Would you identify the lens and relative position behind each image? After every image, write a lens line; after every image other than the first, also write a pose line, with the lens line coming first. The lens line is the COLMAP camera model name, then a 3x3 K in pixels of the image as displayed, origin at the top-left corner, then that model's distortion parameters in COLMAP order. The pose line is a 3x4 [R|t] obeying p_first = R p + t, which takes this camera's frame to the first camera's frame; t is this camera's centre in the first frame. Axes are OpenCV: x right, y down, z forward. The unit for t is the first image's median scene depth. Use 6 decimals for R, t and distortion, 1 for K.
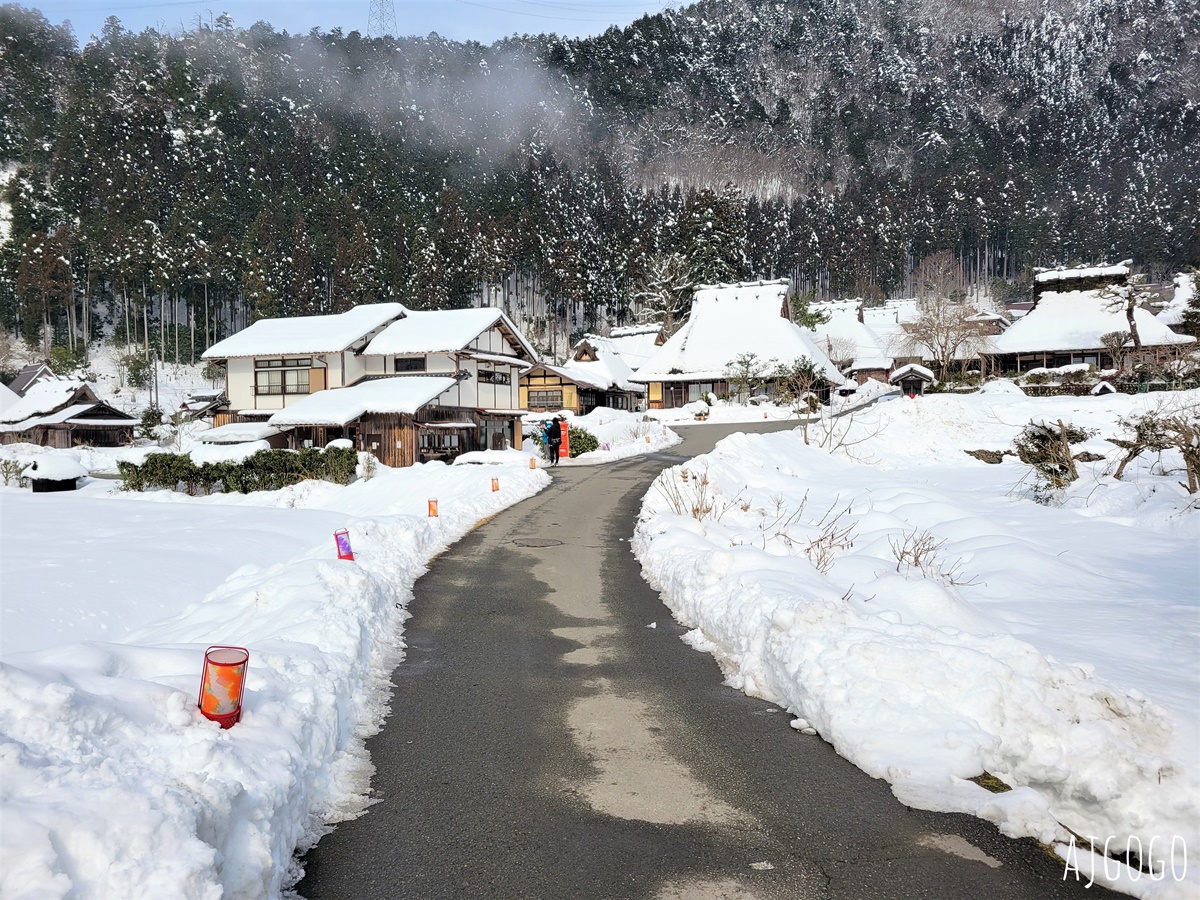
lens RADIAL K [[895.4, 0, 603.0], [0, 895.4, 455.1], [0, 0, 1]] dist [0.073124, -0.054720]
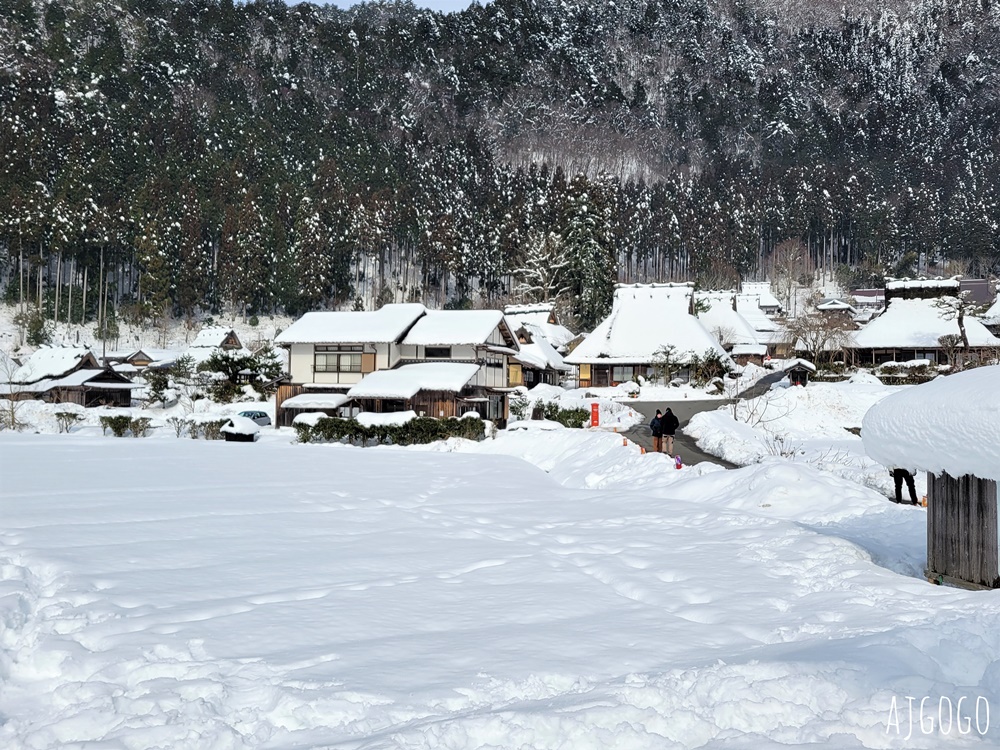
lens RADIAL K [[935.2, 0, 508.3], [0, 935.2, 367.5], [0, 0, 1]] dist [0.060694, -0.030773]
pose [[0.996663, 0.027804, 0.076740, -0.039480], [-0.023339, 0.998015, -0.058490, -0.000129], [-0.078214, 0.056504, 0.995334, -0.068578]]
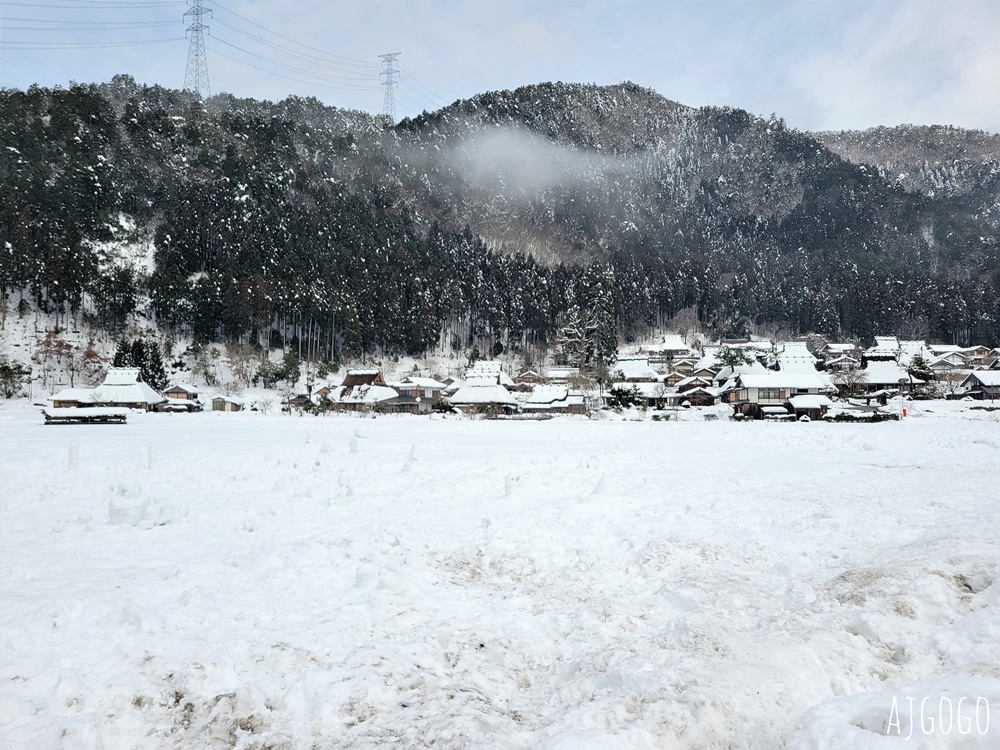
lens RADIAL K [[767.7, 0, 502.5], [0, 767.7, 378.0], [0, 0, 1]] dist [0.059319, -0.036369]
pose [[0.943480, 0.024648, 0.330513, -0.424695], [-0.003266, 0.997874, -0.065096, 0.009263], [-0.331415, 0.060337, 0.941554, -0.267465]]
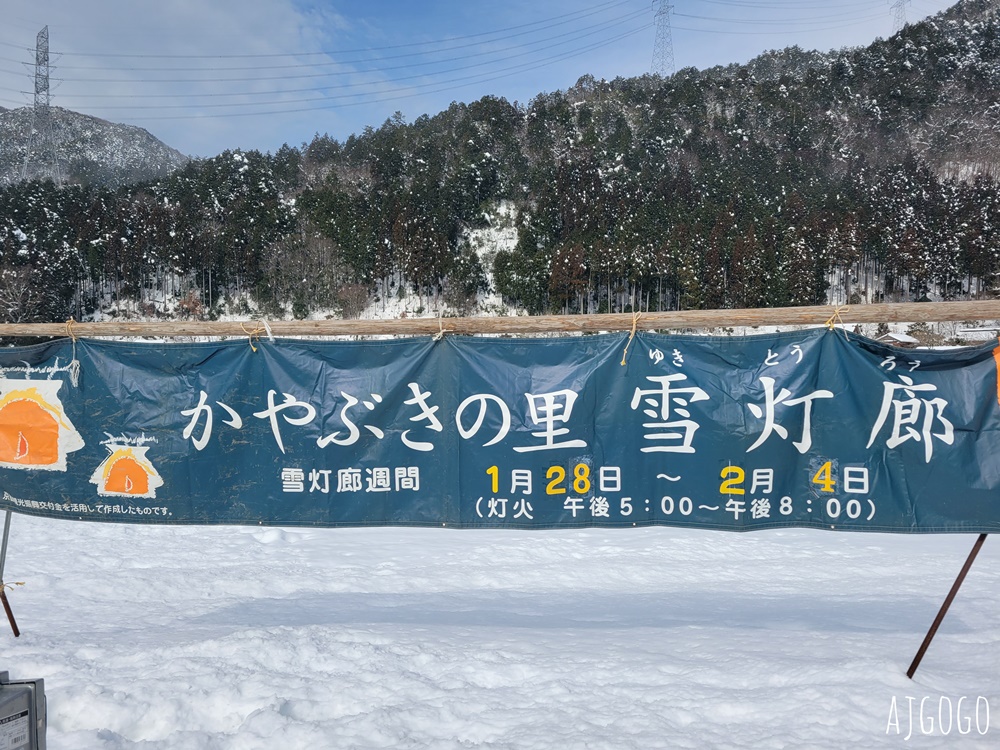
lens RADIAL K [[744.6, 0, 494.4], [0, 744.6, 370.0], [0, 0, 1]] dist [0.077809, -0.054681]
pose [[0.936606, 0.019915, -0.349818, -0.183756], [-0.030878, 0.999190, -0.025788, 0.001650], [0.349022, 0.034955, 0.936463, -0.165067]]
